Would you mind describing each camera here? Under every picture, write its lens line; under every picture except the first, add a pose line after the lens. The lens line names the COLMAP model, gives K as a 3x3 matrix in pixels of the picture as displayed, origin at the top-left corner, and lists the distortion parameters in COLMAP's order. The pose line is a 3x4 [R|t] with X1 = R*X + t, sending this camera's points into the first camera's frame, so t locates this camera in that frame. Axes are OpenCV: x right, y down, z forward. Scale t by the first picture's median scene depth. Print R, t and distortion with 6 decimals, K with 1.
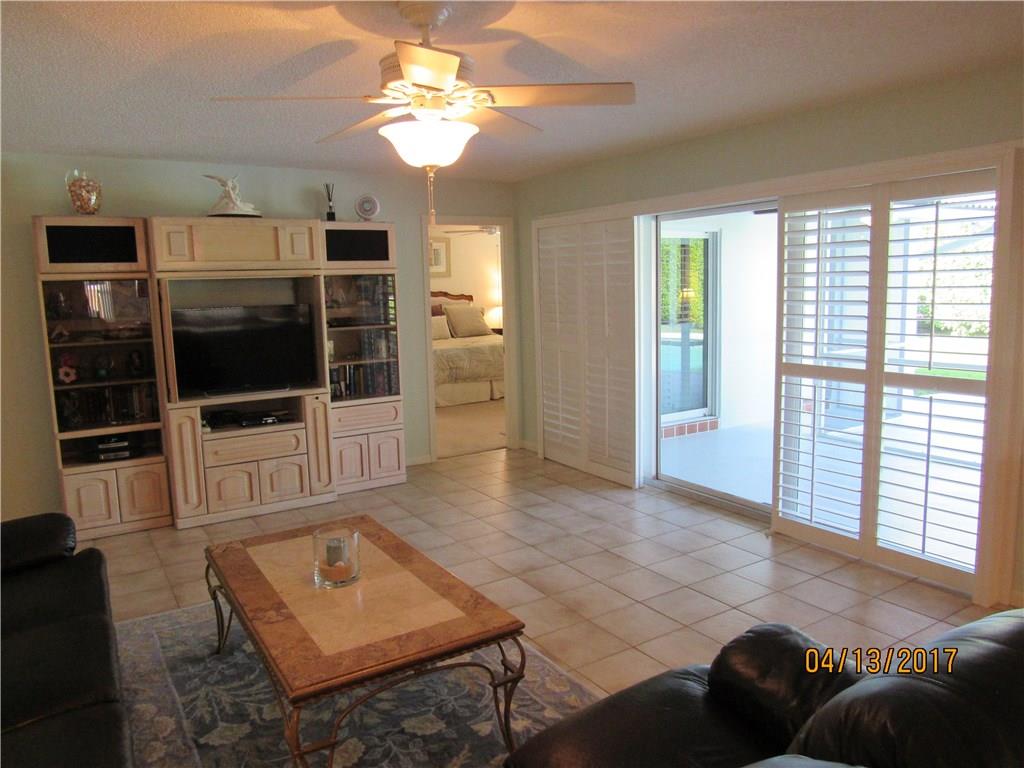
lens RADIAL K [[726.4, 0, 512.0], [0, 726.4, 384.0], [0, 0, 1]] dist [-0.034647, 0.011431]
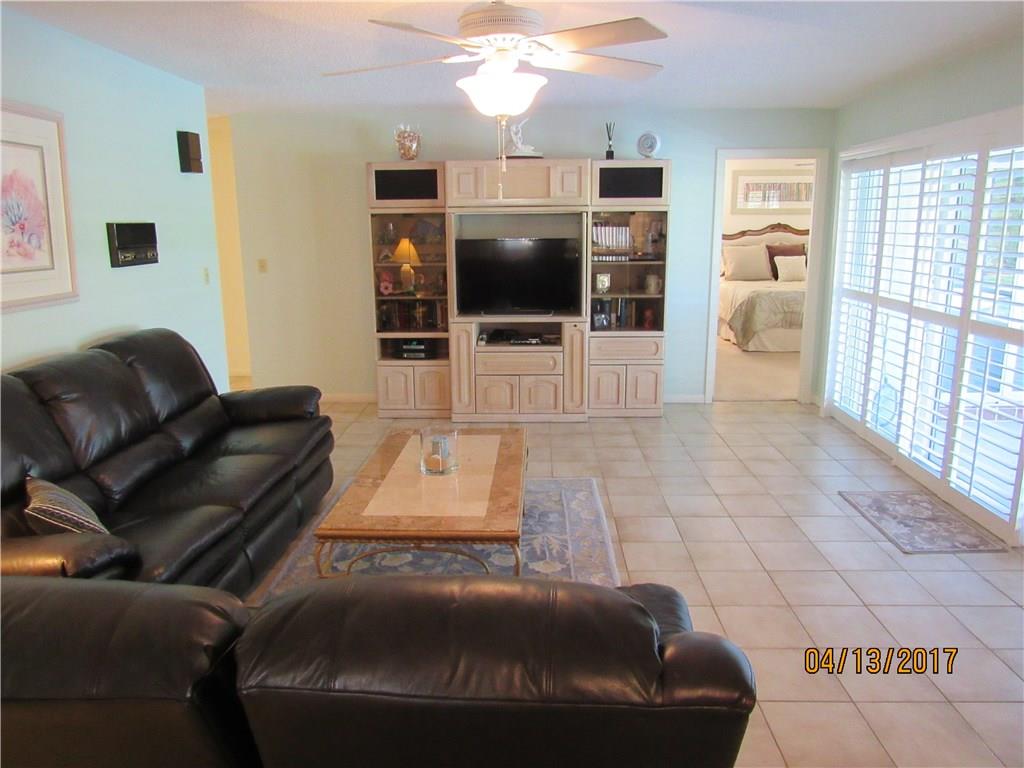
lens RADIAL K [[726.4, 0, 512.0], [0, 726.4, 384.0], [0, 0, 1]] dist [-0.034647, 0.011431]
pose [[0.825704, 0.137675, -0.547046, 0.263371], [-0.088562, 0.989372, 0.115321, -0.011421], [0.557109, -0.046774, 0.829121, 0.036430]]
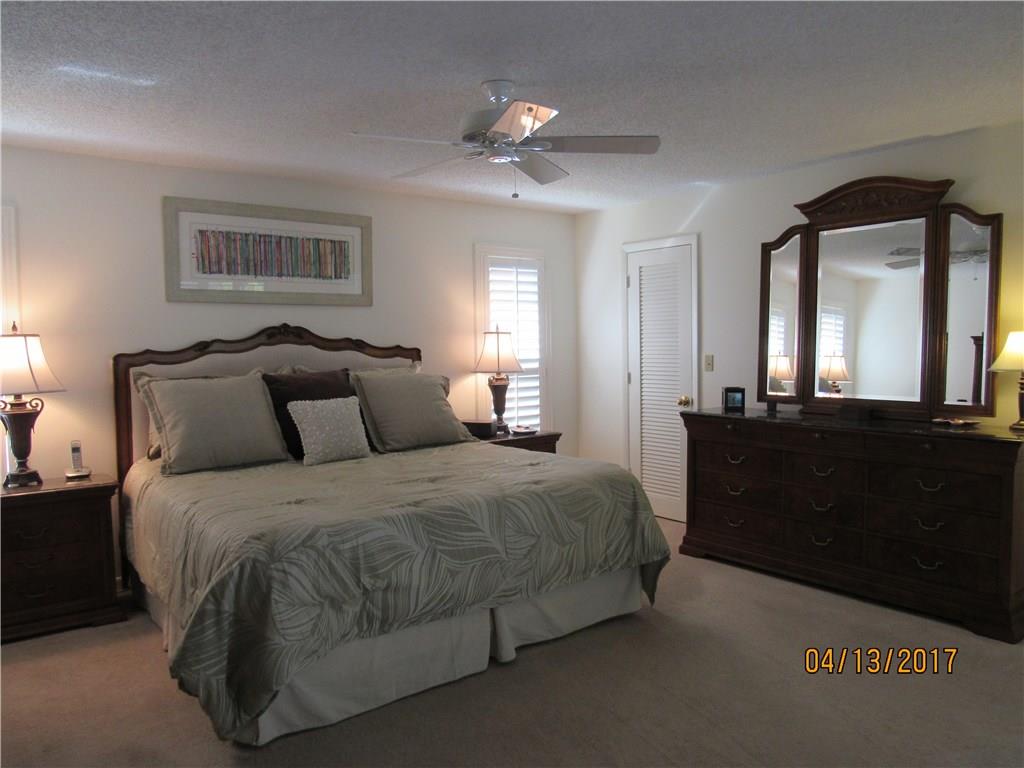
lens RADIAL K [[726.4, 0, 512.0], [0, 726.4, 384.0], [0, 0, 1]] dist [-0.034647, 0.011431]
pose [[0.994512, 0.006416, 0.104427, -0.101134], [0.002175, 0.996634, -0.081947, -0.142580], [-0.104601, 0.081724, 0.991151, 1.241076]]
